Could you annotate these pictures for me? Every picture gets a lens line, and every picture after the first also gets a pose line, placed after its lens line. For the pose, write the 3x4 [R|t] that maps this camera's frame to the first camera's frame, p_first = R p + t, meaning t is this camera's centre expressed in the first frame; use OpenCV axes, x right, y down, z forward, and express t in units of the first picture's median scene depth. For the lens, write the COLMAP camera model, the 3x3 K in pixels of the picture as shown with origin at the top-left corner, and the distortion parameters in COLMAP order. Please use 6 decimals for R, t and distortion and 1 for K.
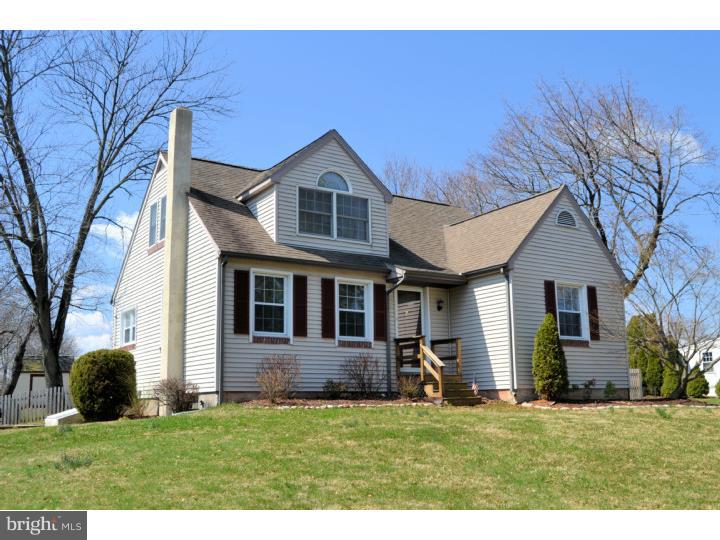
lens RADIAL K [[716.7, 0, 360.0], [0, 716.7, 270.0], [0, 0, 1]] dist [-0.009614, -0.005772]
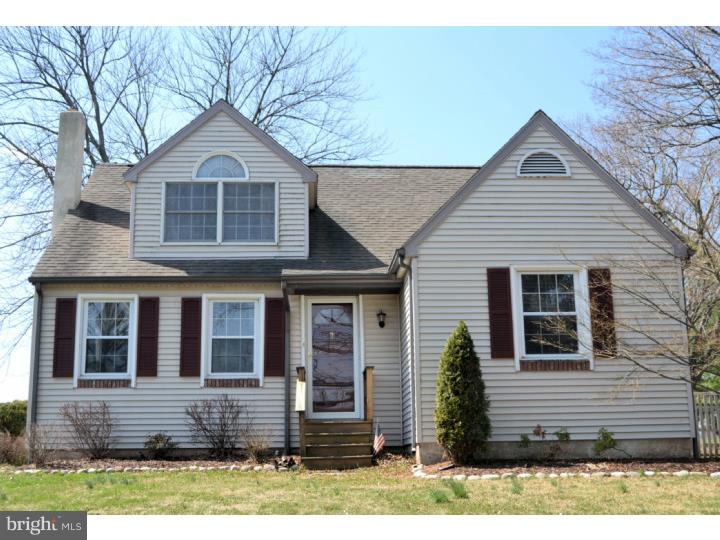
lens RADIAL K [[883.3, 0, 360.0], [0, 883.3, 270.0], [0, 0, 1]] dist [-0.011737, -0.020494]
pose [[0.857680, -0.105810, -0.503179, 0.567562], [0.096030, 0.994342, -0.045409, 0.041707], [0.505137, -0.009374, 0.862988, 0.283190]]
